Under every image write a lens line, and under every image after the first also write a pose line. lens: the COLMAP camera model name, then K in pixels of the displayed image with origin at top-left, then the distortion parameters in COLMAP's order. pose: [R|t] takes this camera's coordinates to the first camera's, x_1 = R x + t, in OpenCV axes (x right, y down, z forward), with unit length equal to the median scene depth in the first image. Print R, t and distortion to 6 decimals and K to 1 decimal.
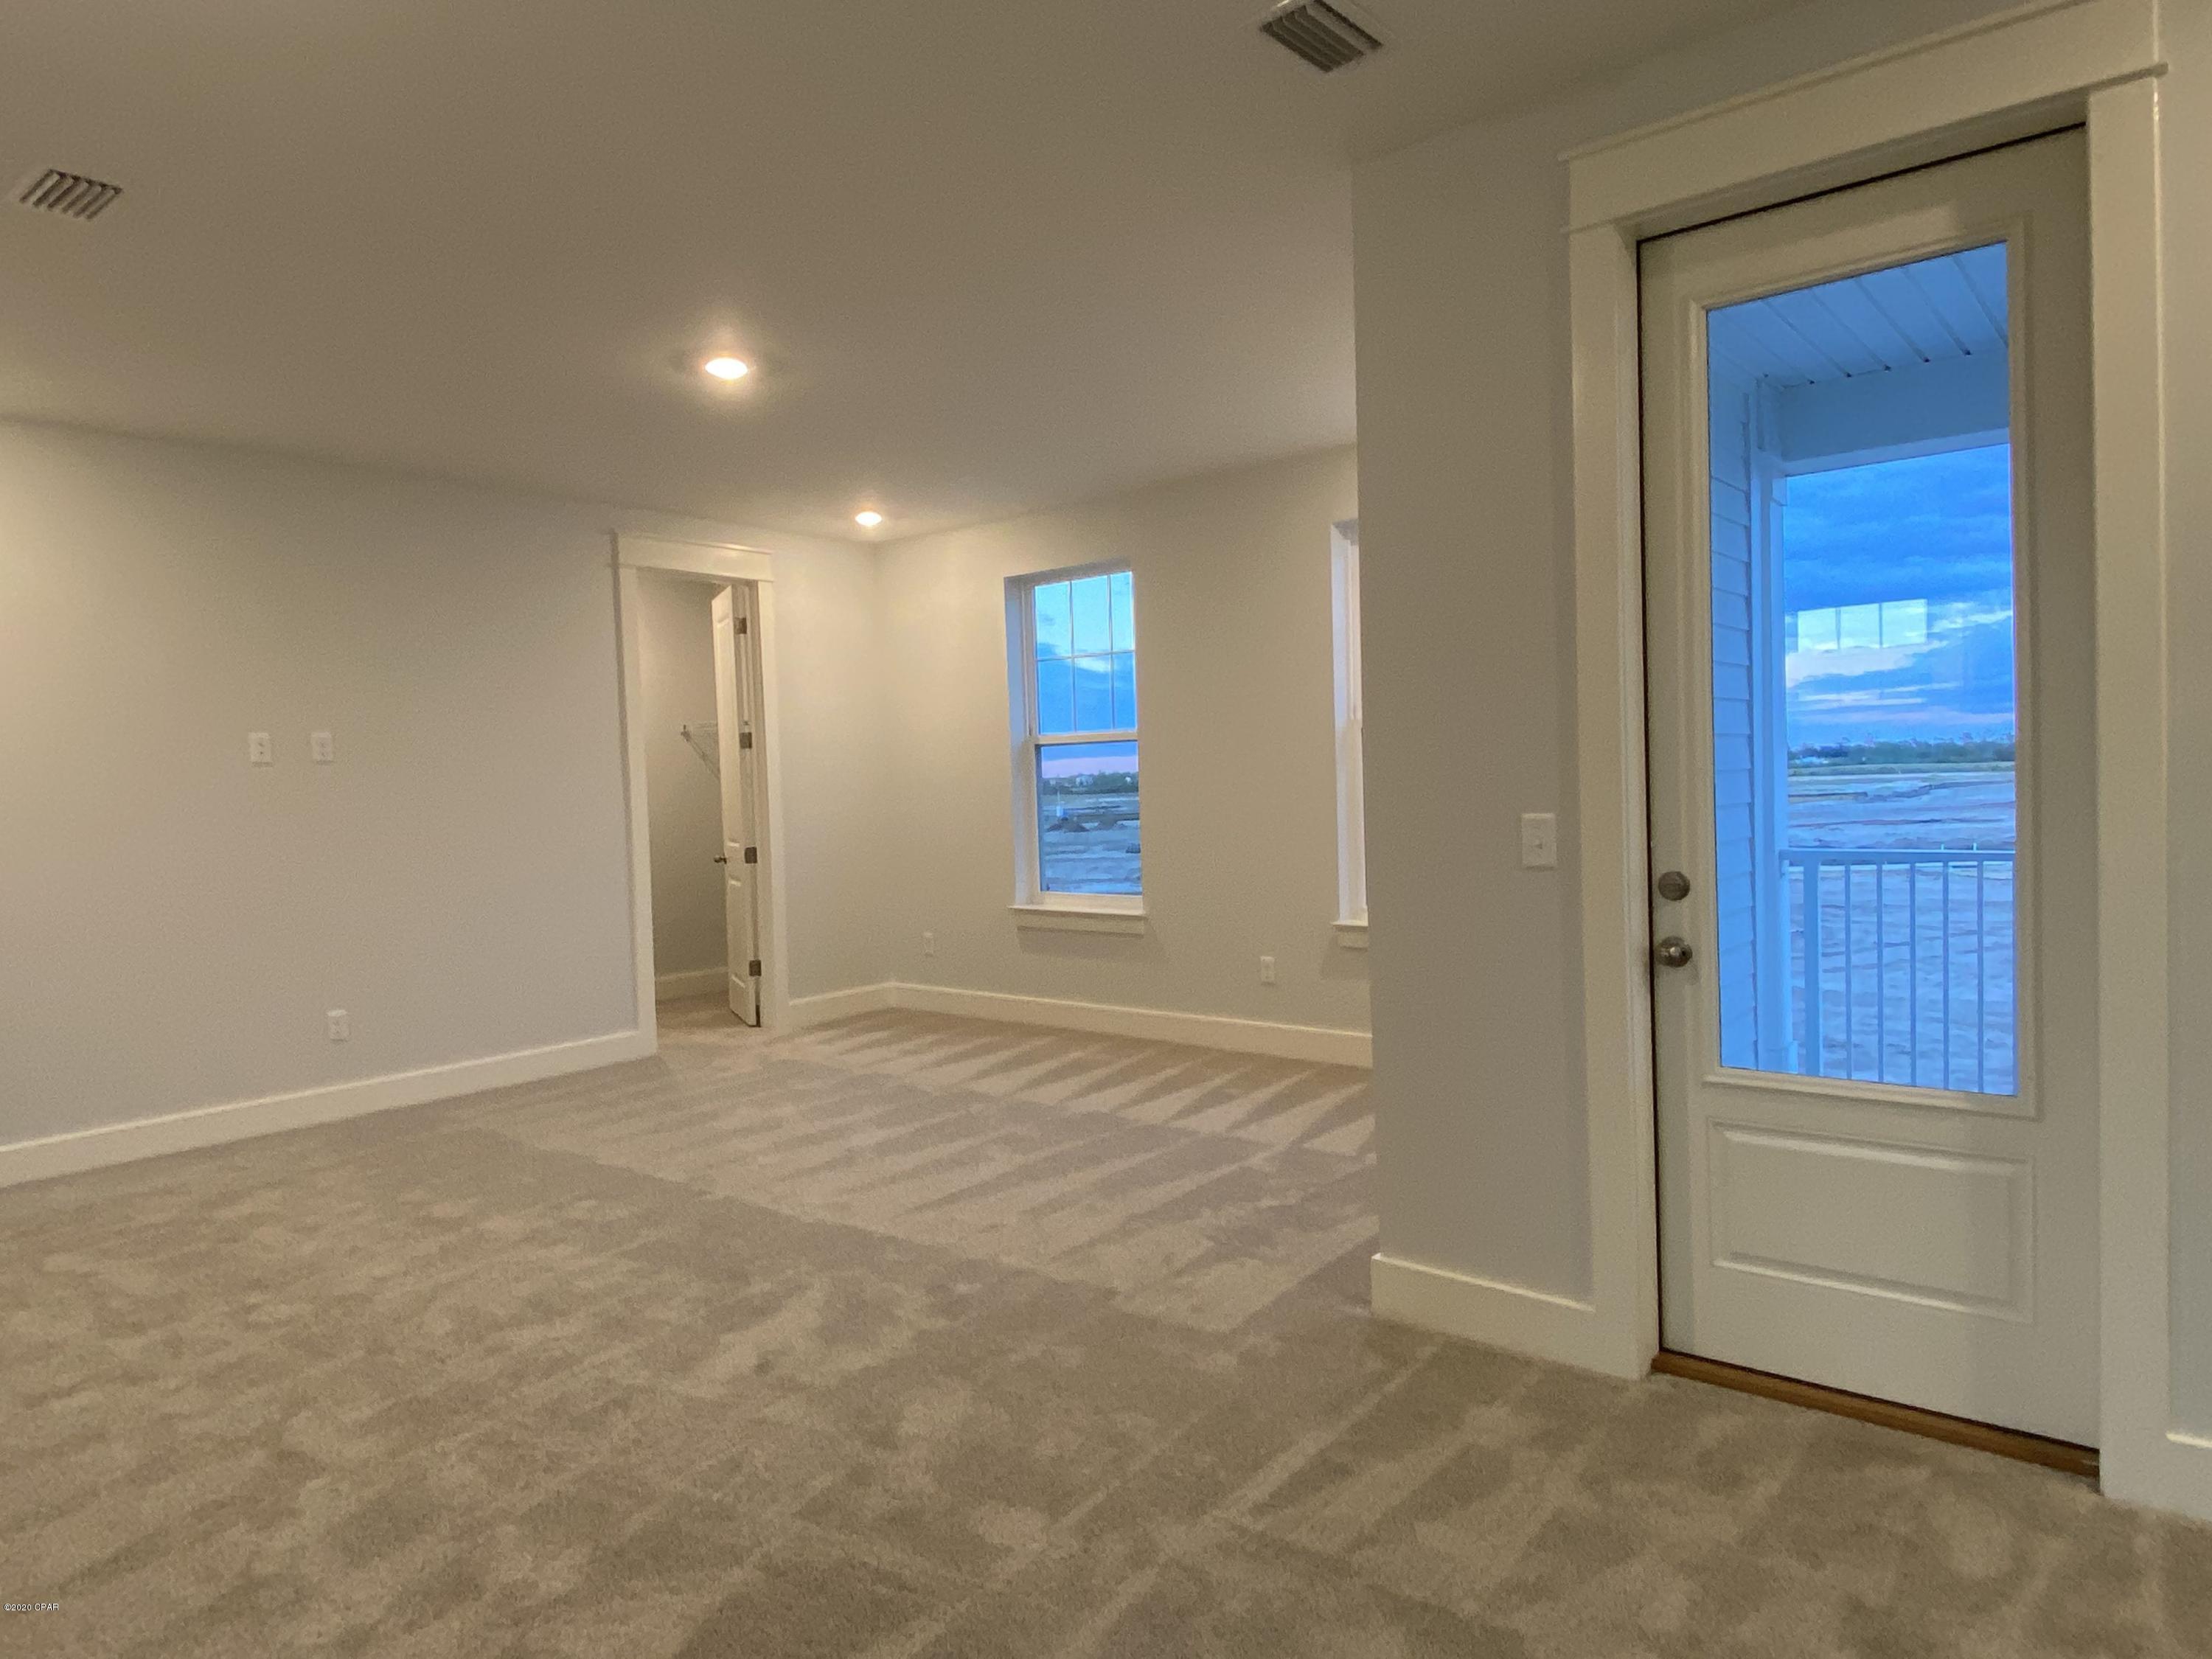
lens RADIAL K [[1375.3, 0, 1106.0], [0, 1375.3, 829.5], [0, 0, 1]] dist [0.090299, -0.094252]
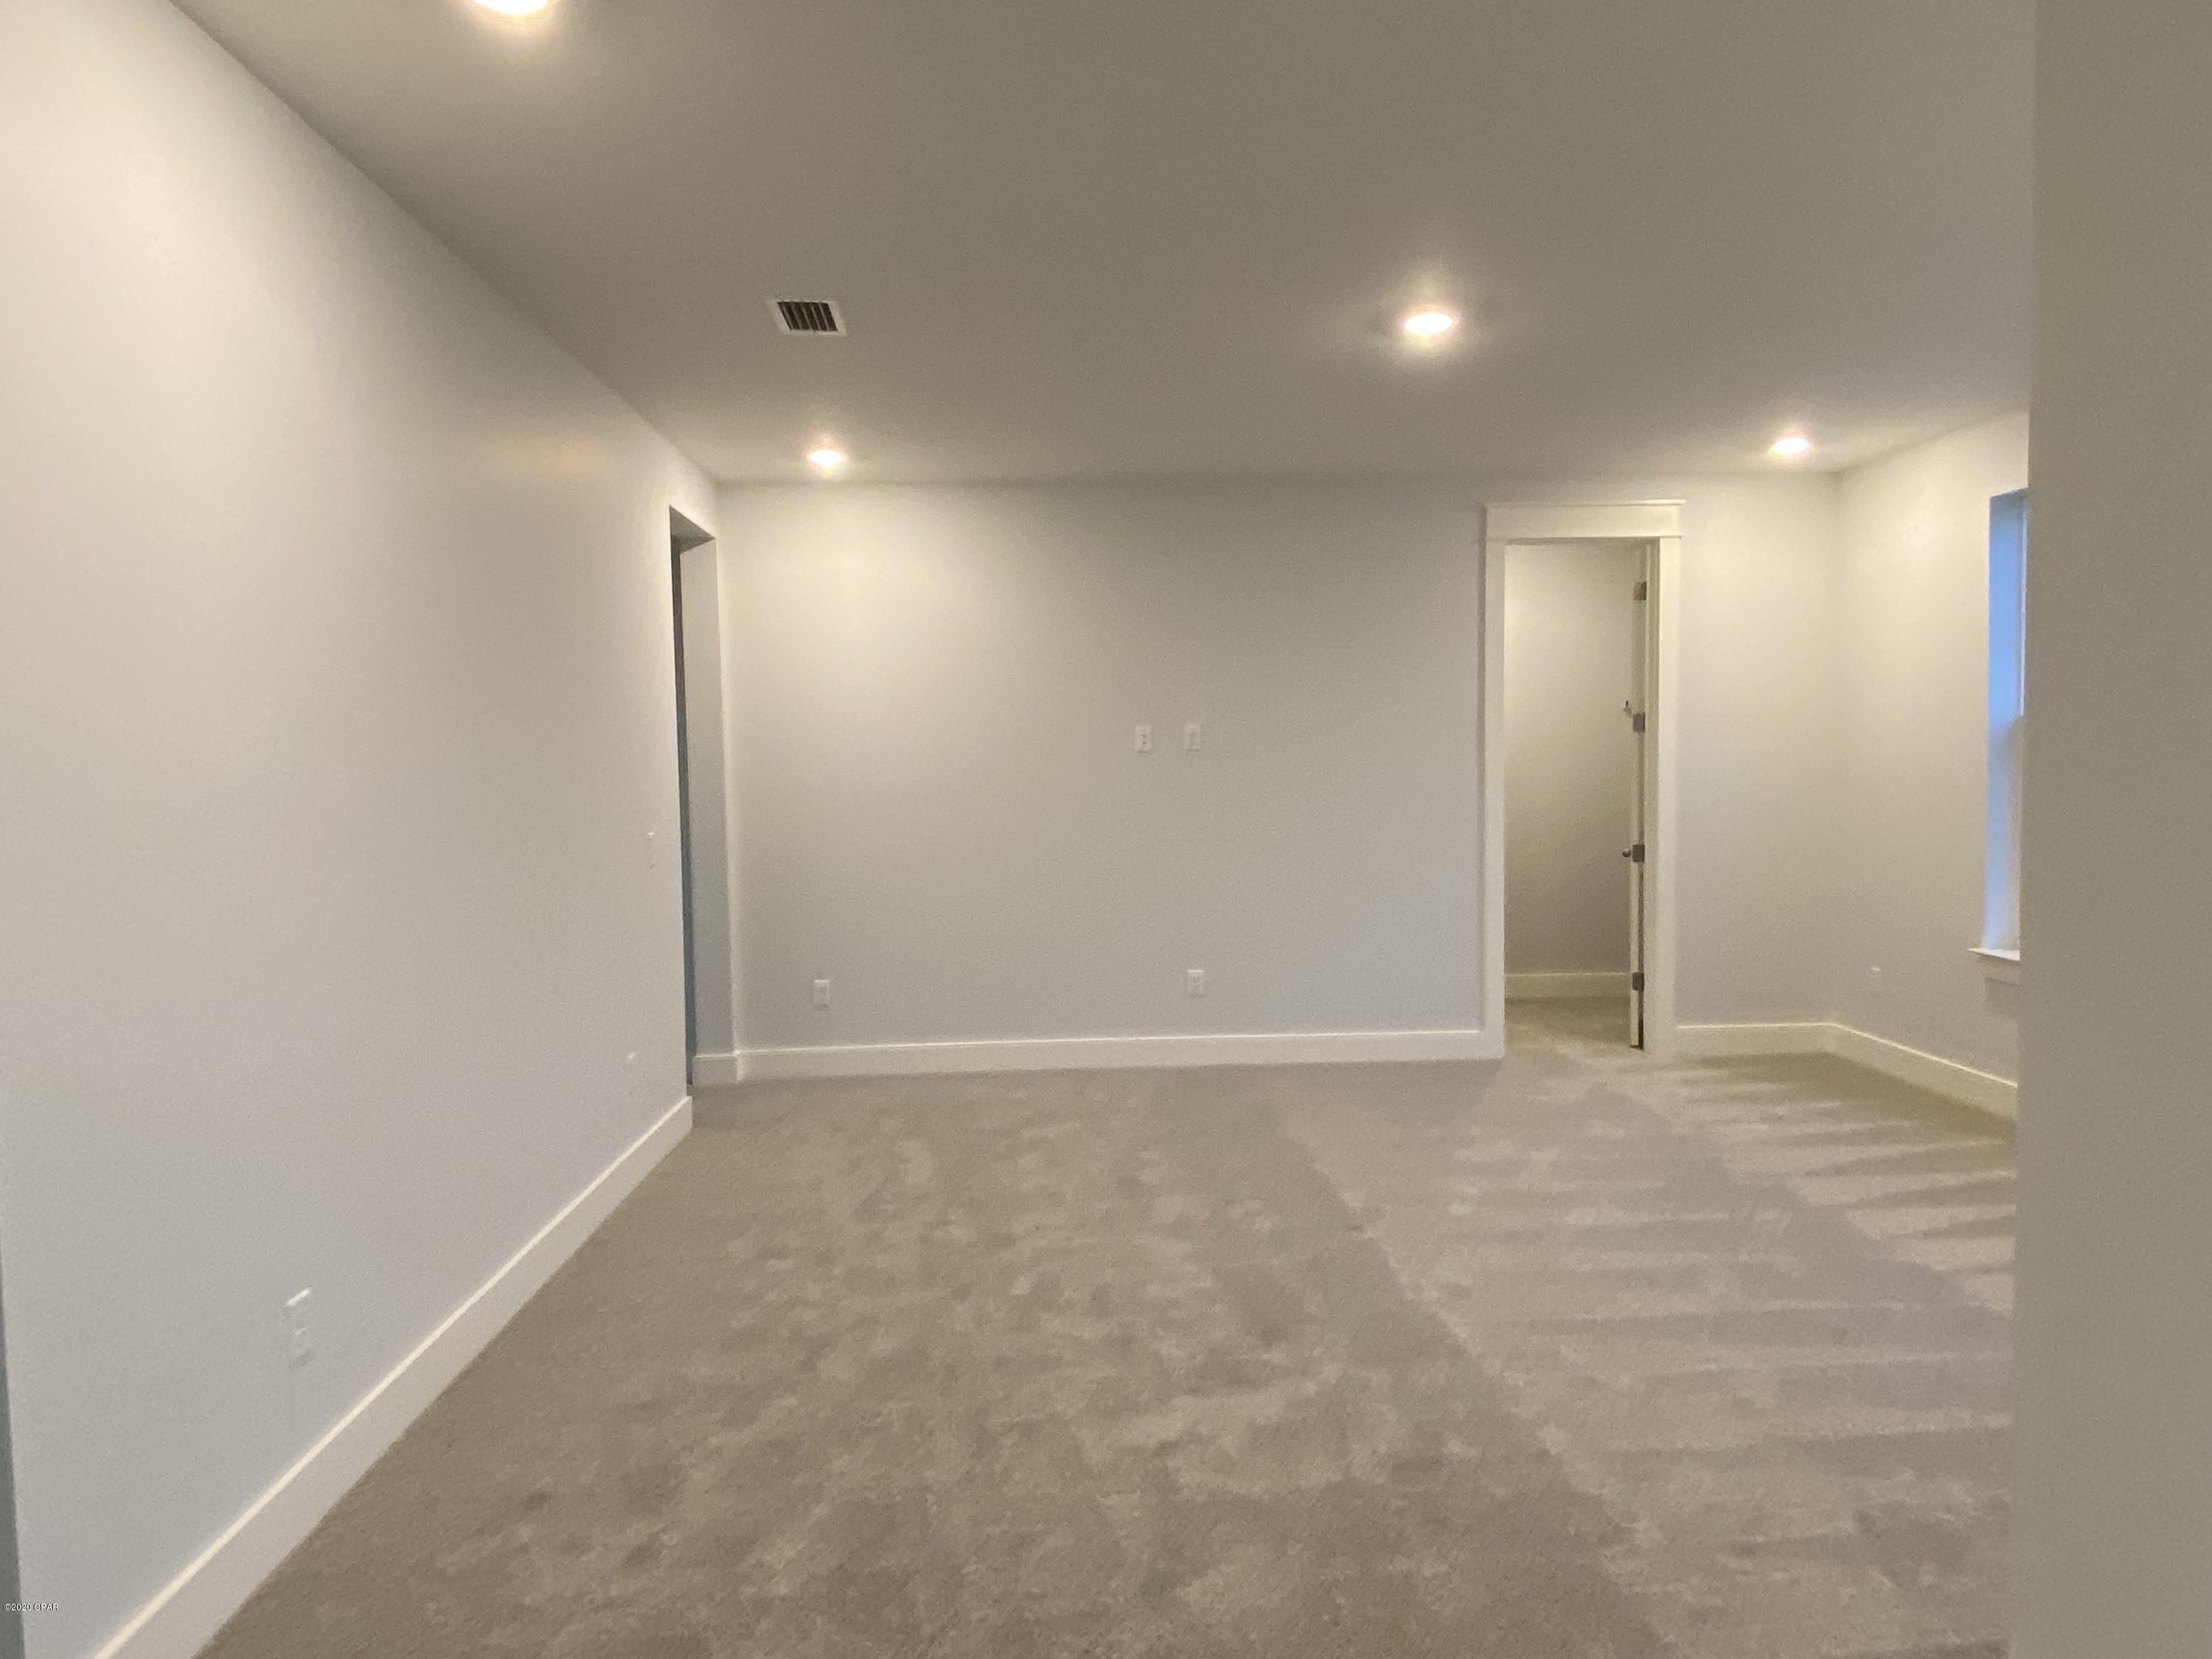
lens RADIAL K [[1375.3, 0, 1106.0], [0, 1375.3, 829.5], [0, 0, 1]] dist [0.090299, -0.094252]
pose [[0.668928, 0.062800, -0.740669, 0.291391], [-0.034911, 0.997979, 0.053087, -0.053944], [0.742507, -0.009654, 0.669769, 0.266080]]
